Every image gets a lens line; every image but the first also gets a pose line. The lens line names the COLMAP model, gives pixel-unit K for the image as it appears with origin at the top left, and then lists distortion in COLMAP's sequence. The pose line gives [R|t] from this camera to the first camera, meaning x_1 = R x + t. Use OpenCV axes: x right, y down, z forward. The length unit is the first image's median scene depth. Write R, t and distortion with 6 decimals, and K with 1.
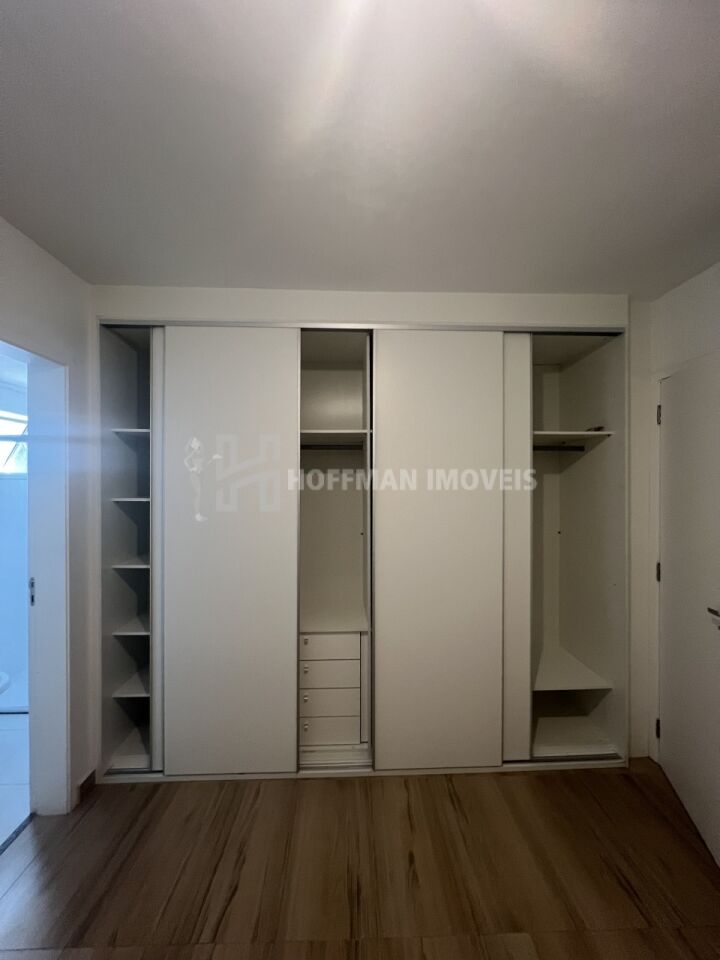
lens RADIAL K [[382.8, 0, 358.3], [0, 382.8, 482.3], [0, 0, 1]] dist [-0.000946, -0.000189]
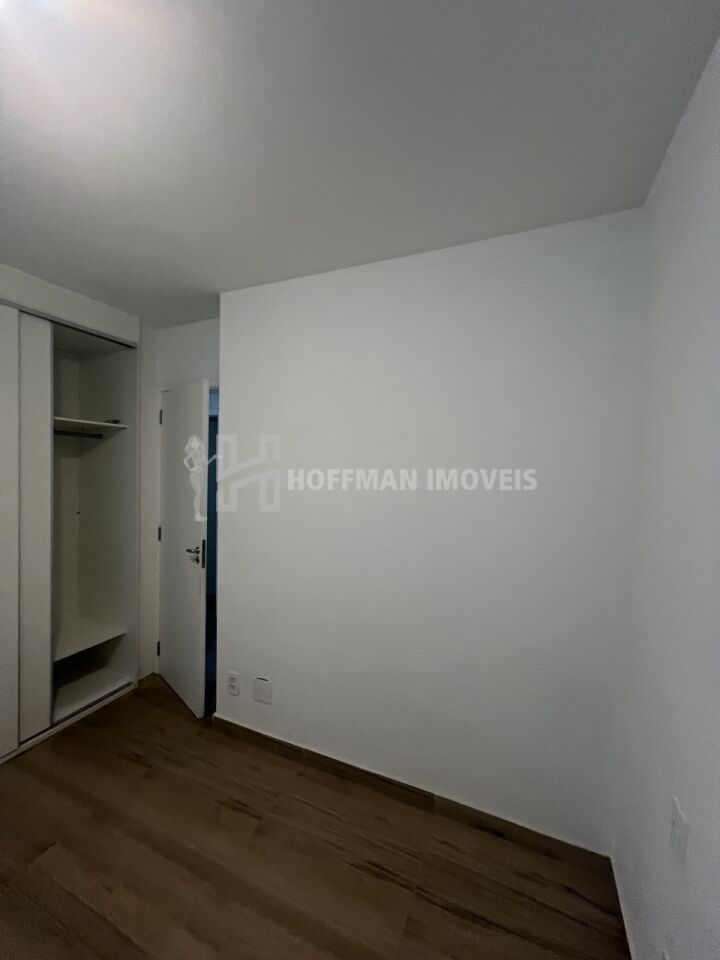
lens RADIAL K [[382.8, 0, 358.3], [0, 382.8, 482.3], [0, 0, 1]] dist [-0.000946, -0.000189]
pose [[0.424376, -0.014530, 0.905370, -0.137725], [-0.019729, 0.999485, 0.025288, 0.003533], [-0.905271, -0.028594, 0.423871, -0.201290]]
